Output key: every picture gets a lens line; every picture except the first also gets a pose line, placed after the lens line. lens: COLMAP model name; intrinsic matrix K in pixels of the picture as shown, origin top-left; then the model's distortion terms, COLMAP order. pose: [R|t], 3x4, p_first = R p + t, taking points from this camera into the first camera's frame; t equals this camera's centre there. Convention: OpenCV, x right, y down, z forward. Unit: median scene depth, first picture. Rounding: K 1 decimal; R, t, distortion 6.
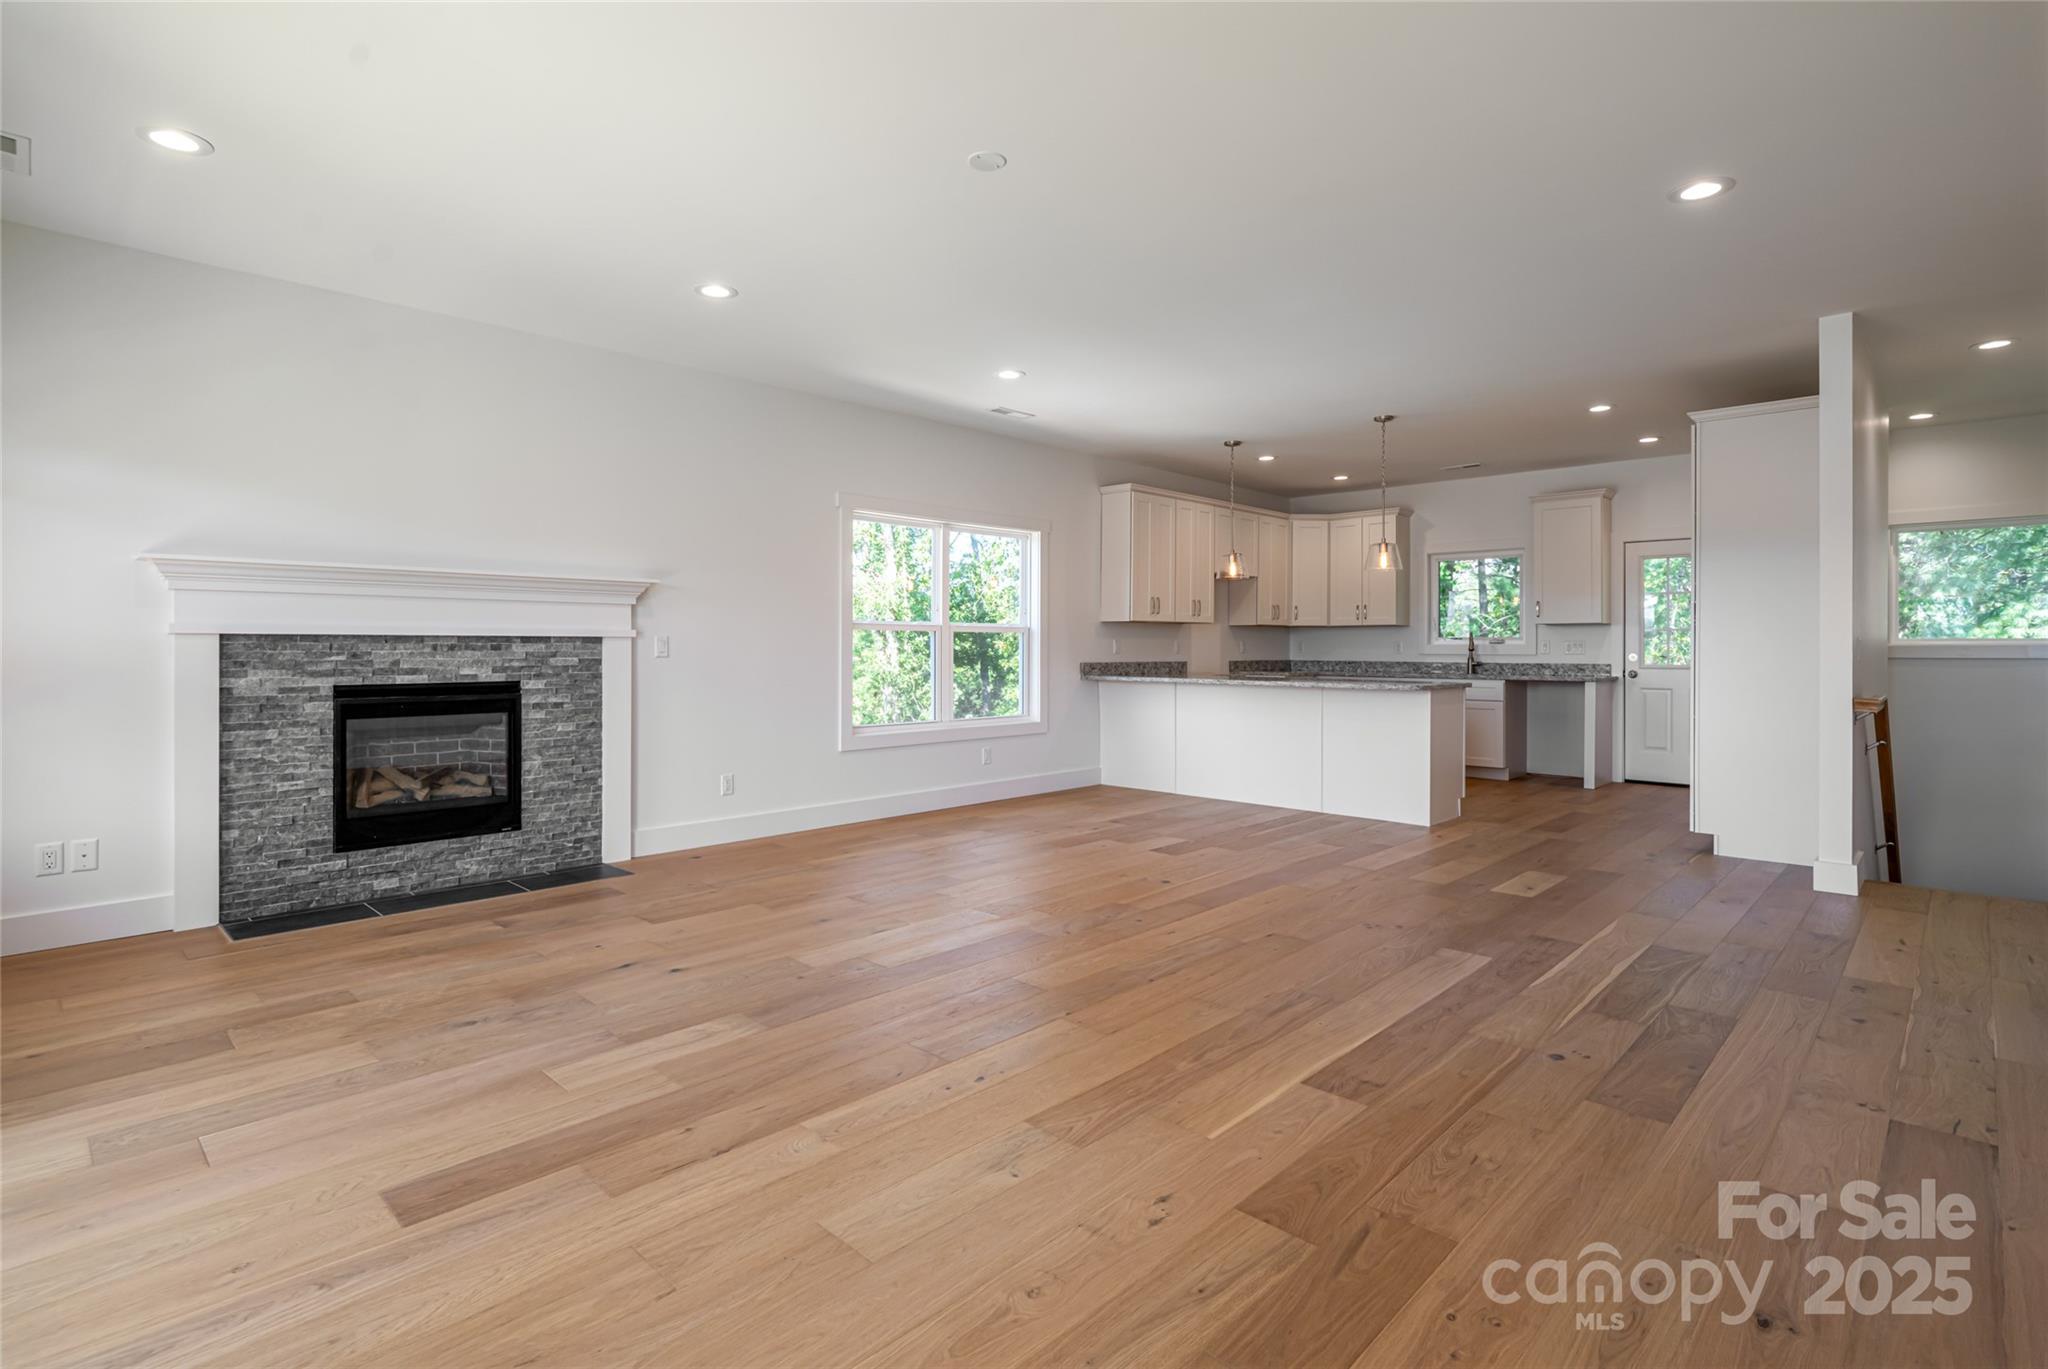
lens RADIAL K [[993.6, 0, 1026.9], [0, 993.6, 624.9], [0, 0, 1]] dist [-0.000051, 0.000578]
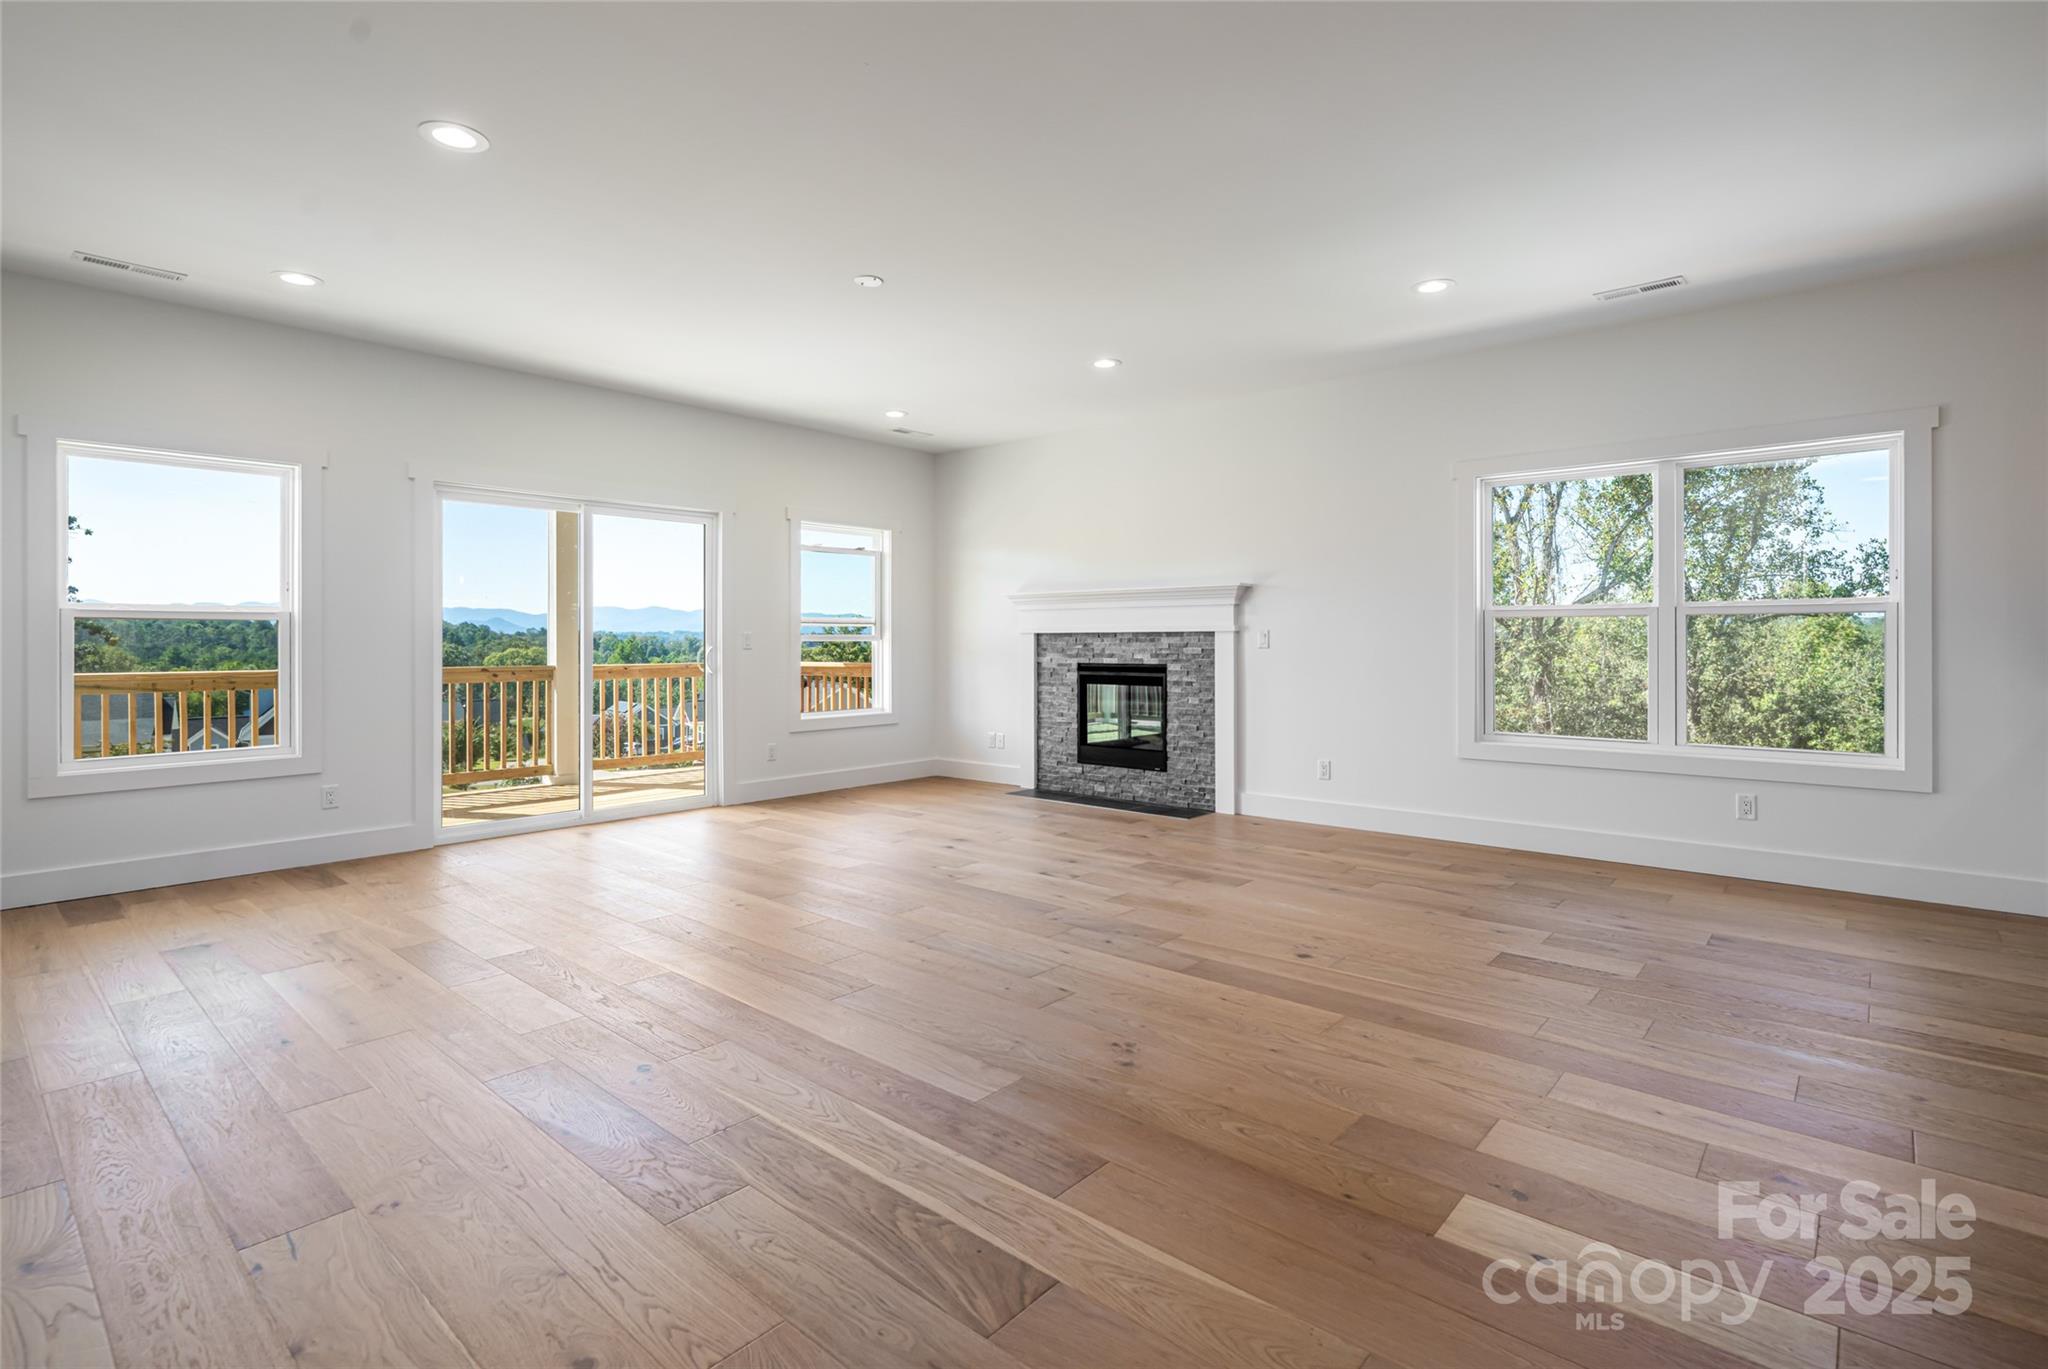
lens RADIAL K [[958.7, 0, 1029.4], [0, 958.7, 643.9], [0, 0, 1]] dist [-0.012679, -0.000175]
pose [[0.050888, 0.003898, -0.998697, 0.801229], [0.026107, 0.999645, 0.005232, 0.016212], [0.998363, -0.026339, 0.050768, 0.737758]]
